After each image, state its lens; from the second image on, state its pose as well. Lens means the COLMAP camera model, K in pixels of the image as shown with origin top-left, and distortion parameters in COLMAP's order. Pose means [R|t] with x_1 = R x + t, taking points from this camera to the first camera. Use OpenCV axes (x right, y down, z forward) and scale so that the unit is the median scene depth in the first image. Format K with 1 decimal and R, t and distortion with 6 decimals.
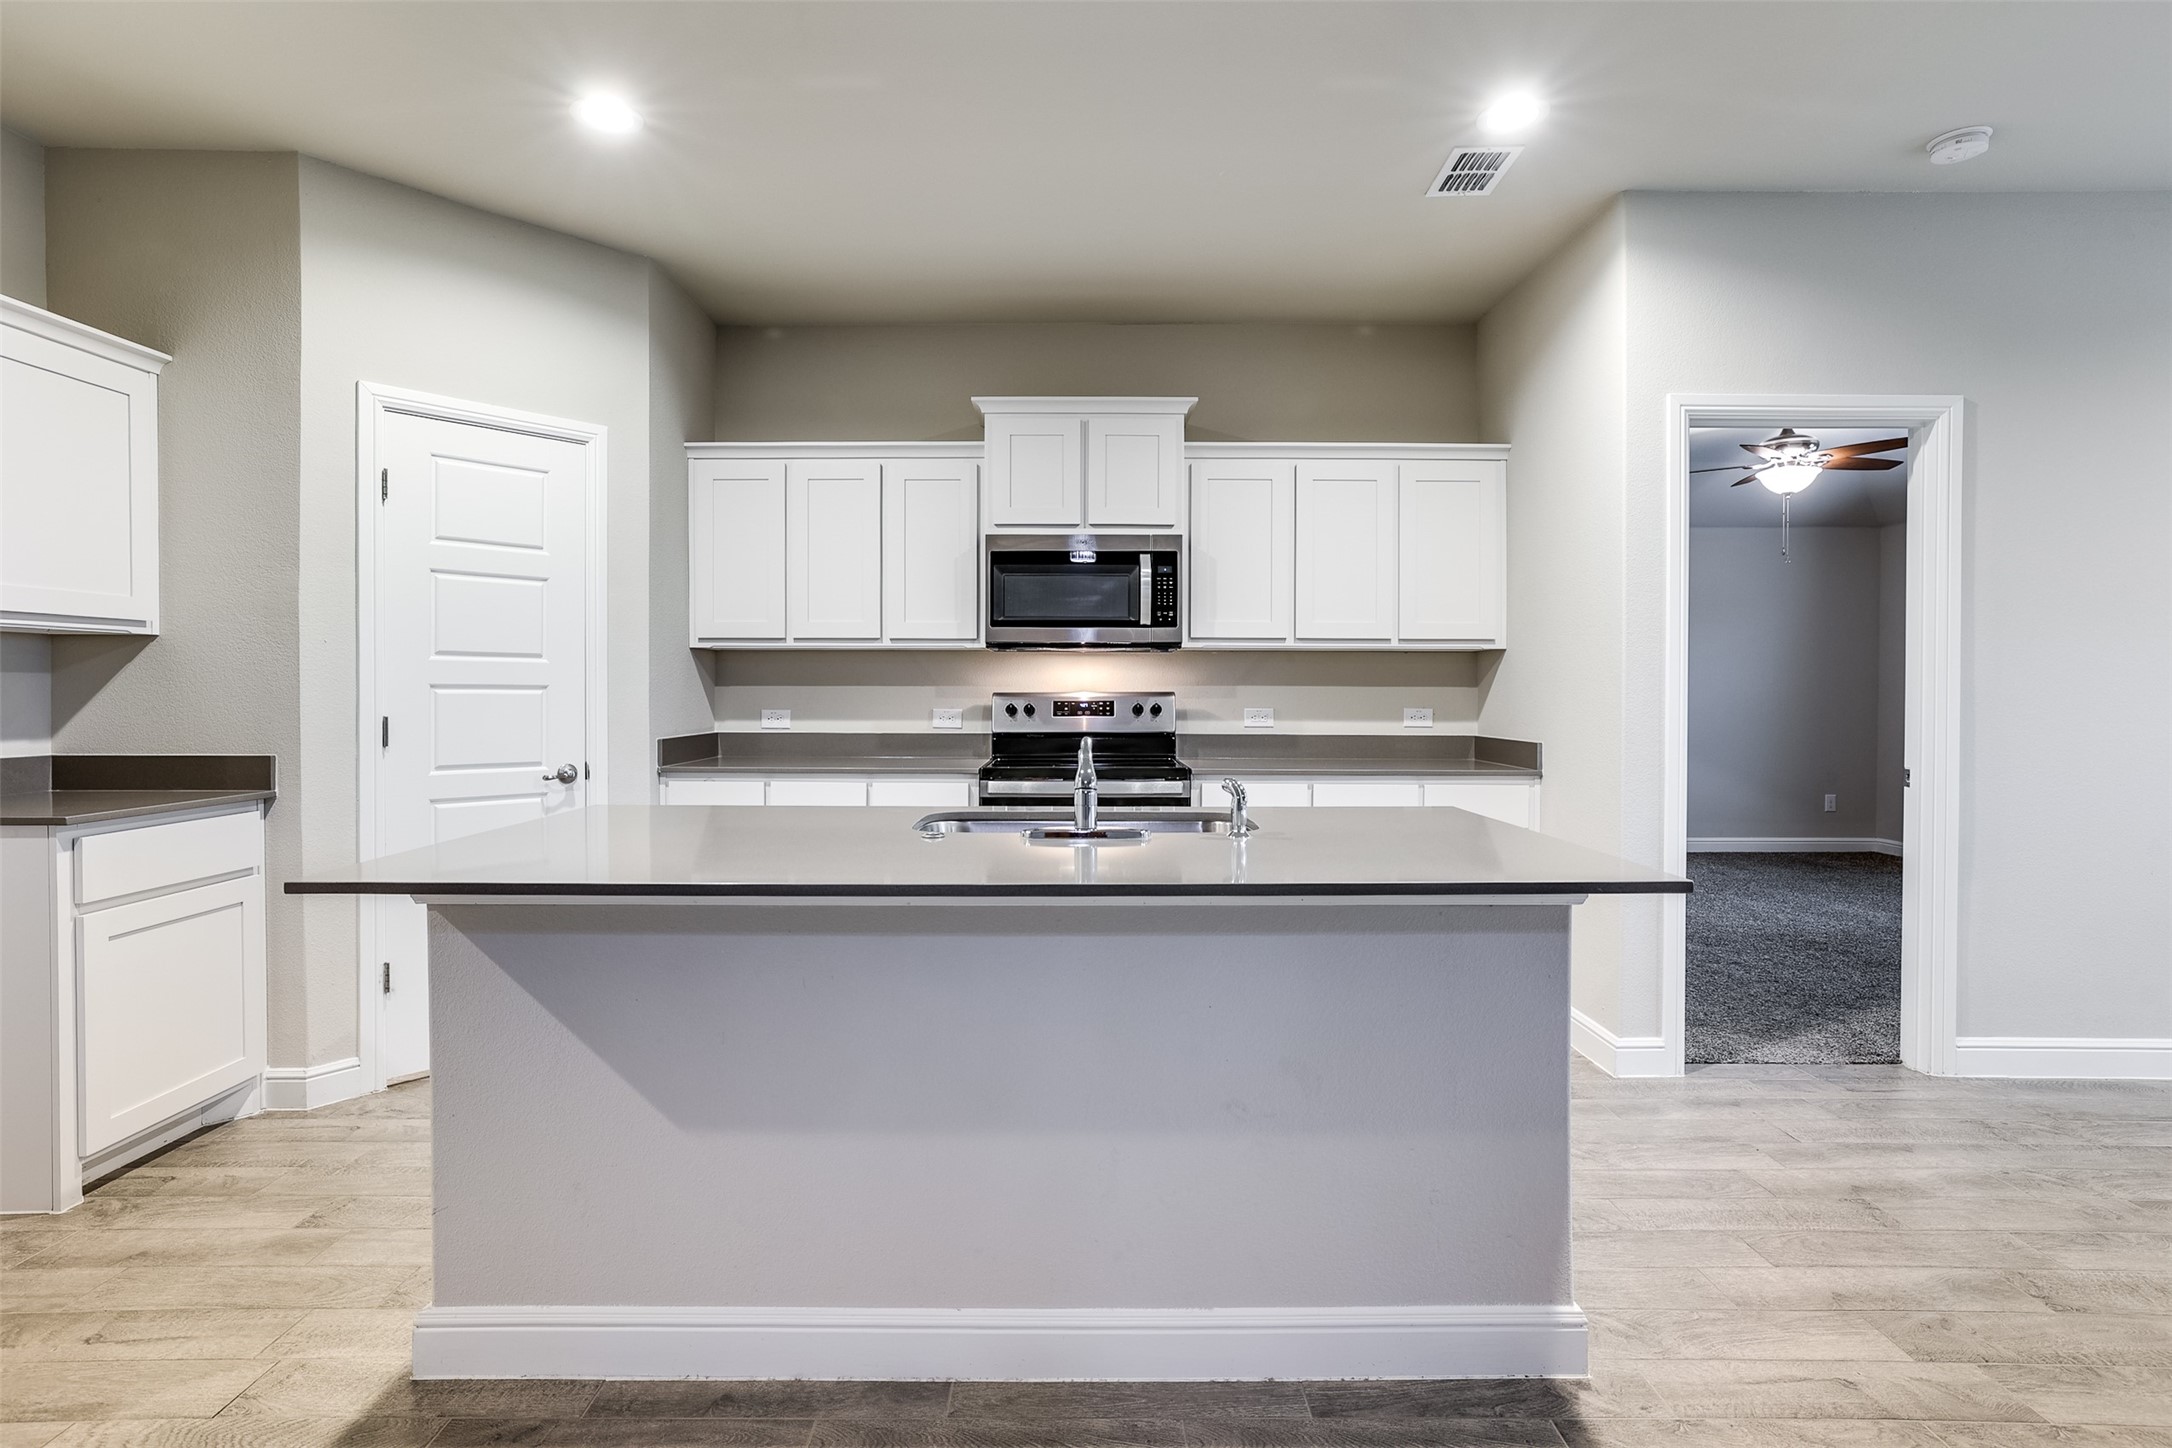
lens RADIAL K [[1125.8, 0, 1055.6], [0, 1125.8, 698.7], [0, 0, 1]] dist [-0.011738, 0.008565]
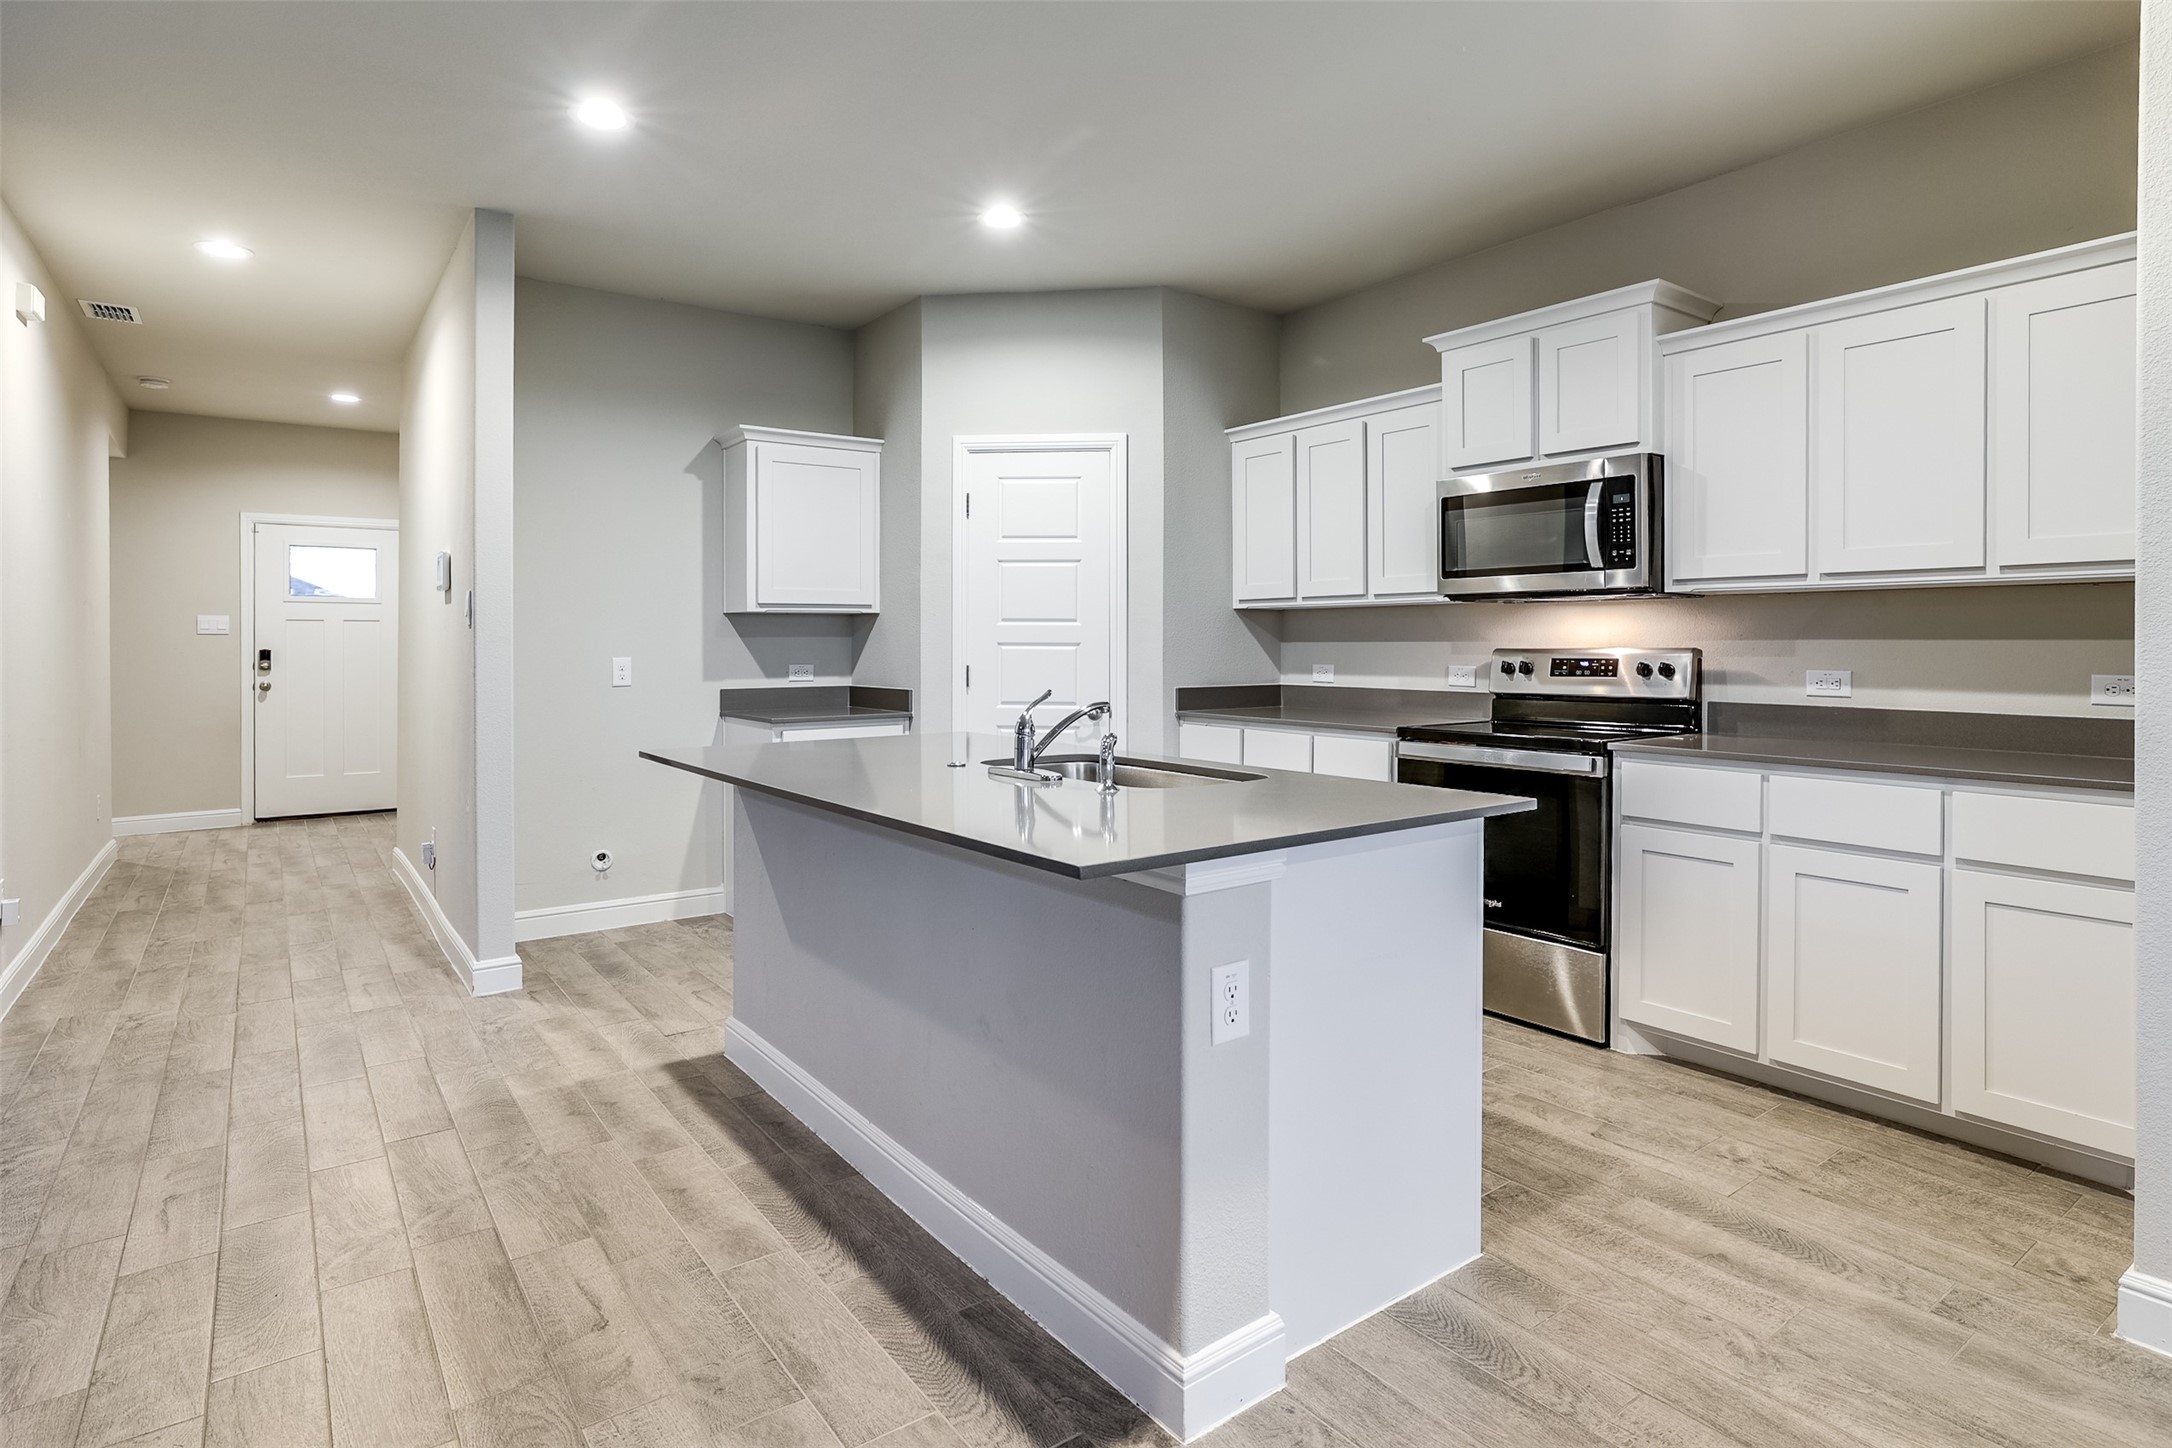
lens RADIAL K [[1125.8, 0, 1058.0], [0, 1125.8, 645.9], [0, 0, 1]] dist [-0.011738, 0.008565]
pose [[0.592172, -0.000959, -0.805811, 0.508023], [-0.003442, 0.999987, -0.003720, -0.003348], [0.805804, 0.004977, 0.592162, 0.187972]]
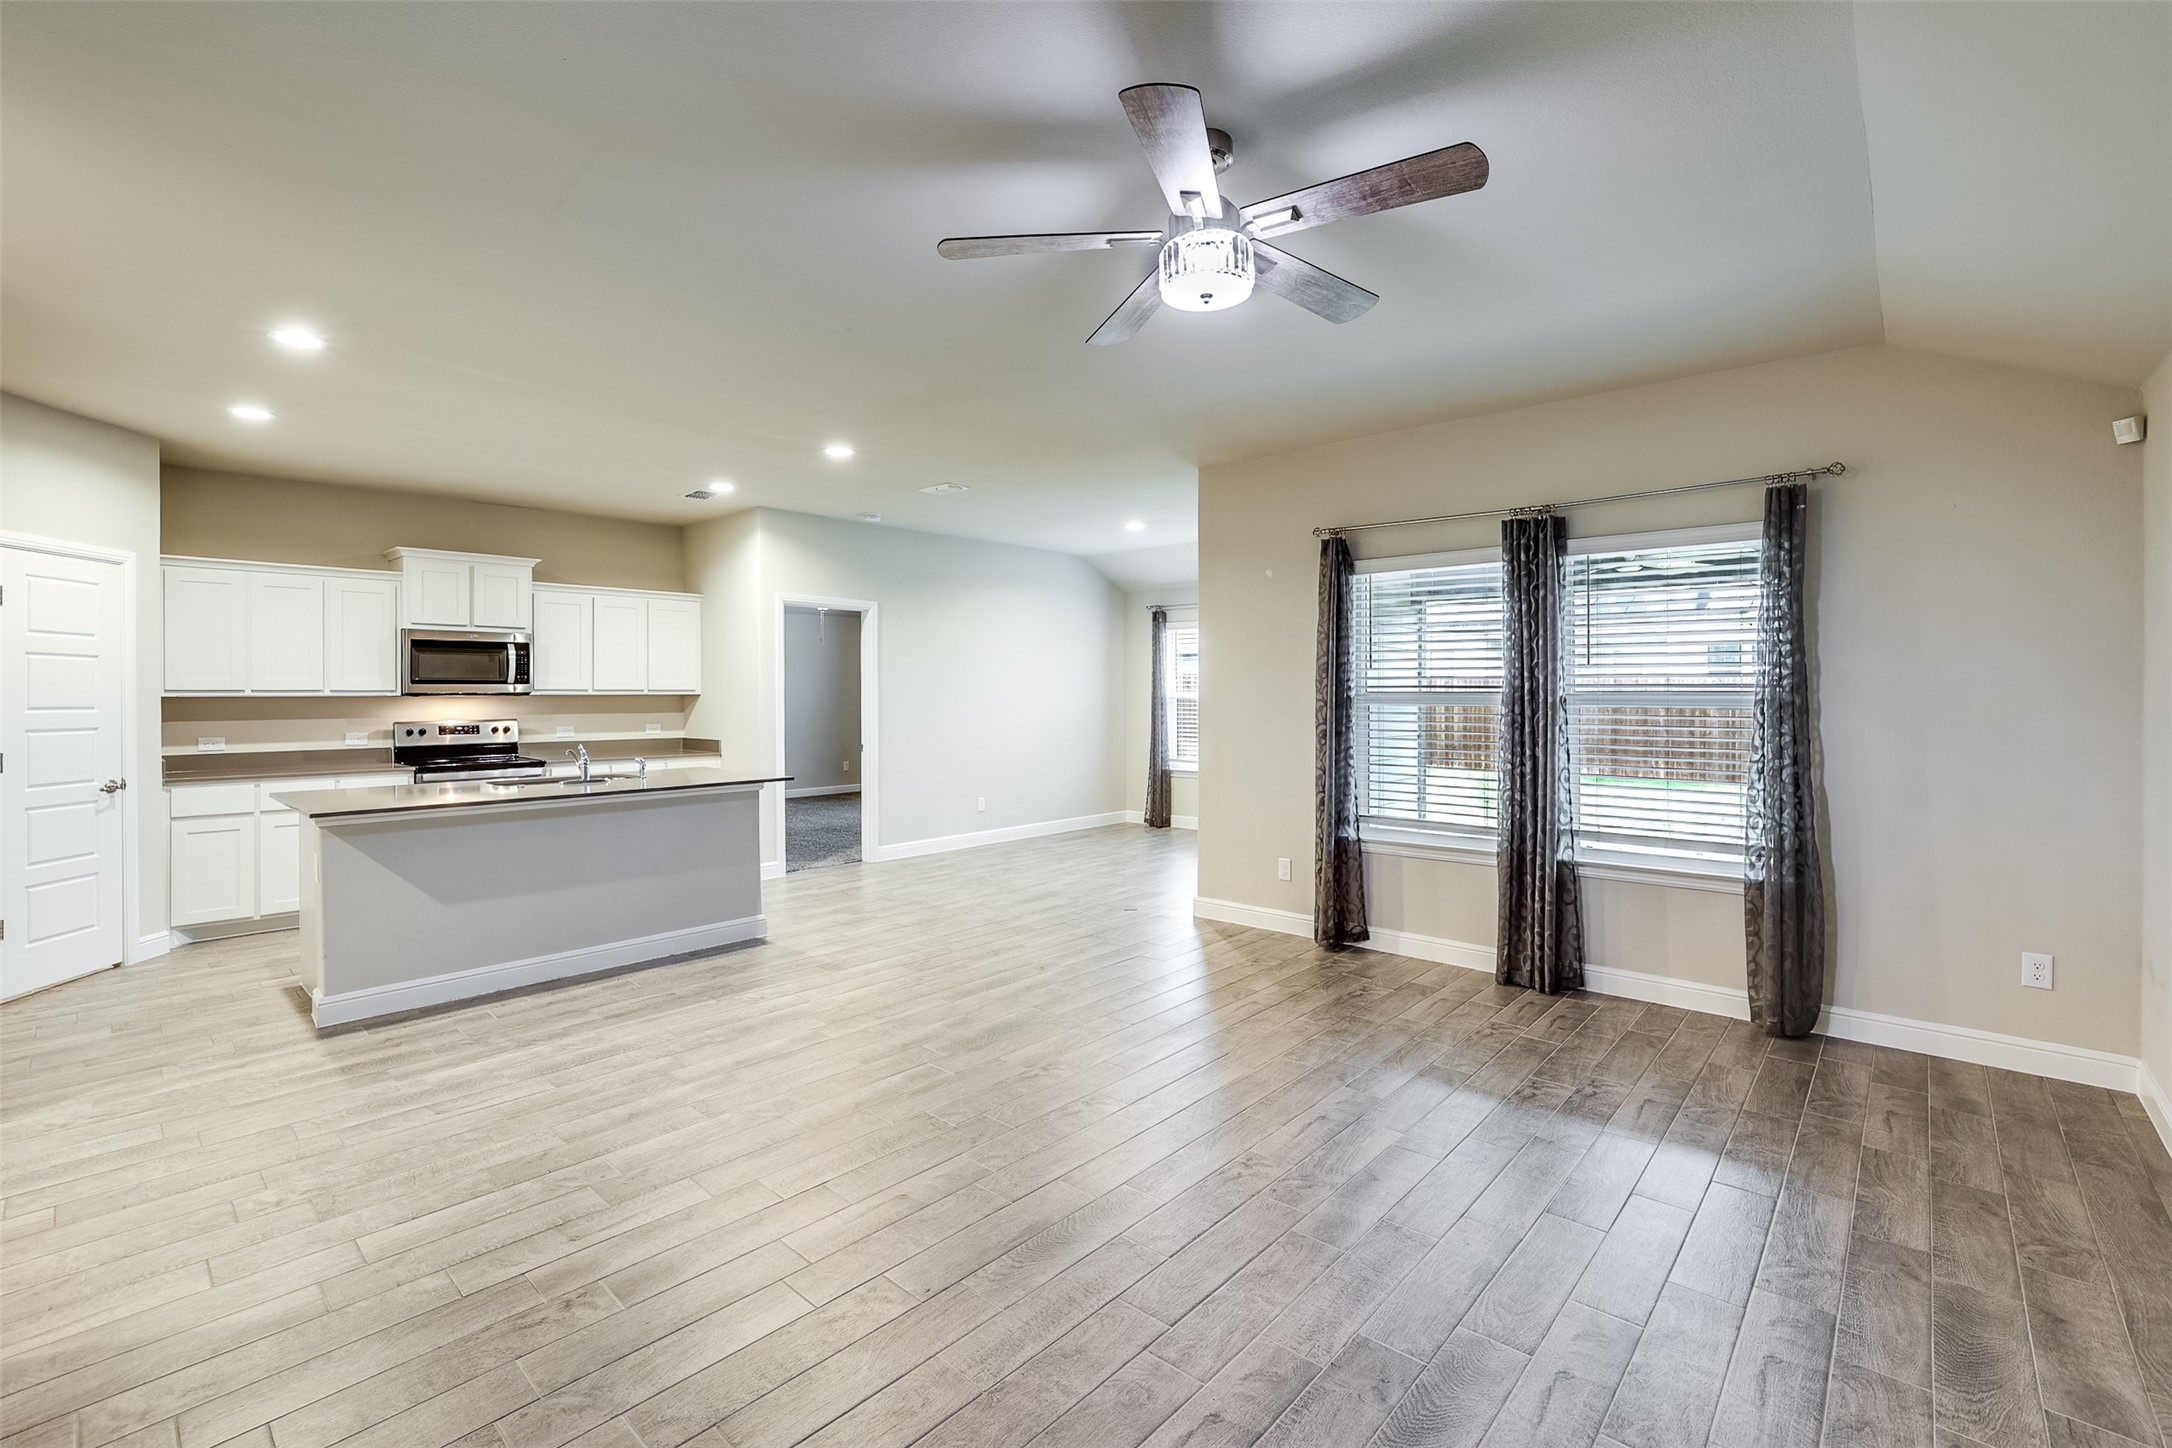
lens RADIAL K [[1013.4, 0, 1108.4], [0, 1013.4, 696.7], [0, 0, 1]] dist [-0.037362, 0.009851]
pose [[0.652064, -0.007979, 0.758122, -0.506473], [0.011482, 0.999934, 0.000647, -0.033277], [-0.758077, 0.008283, 0.652113, -0.758504]]
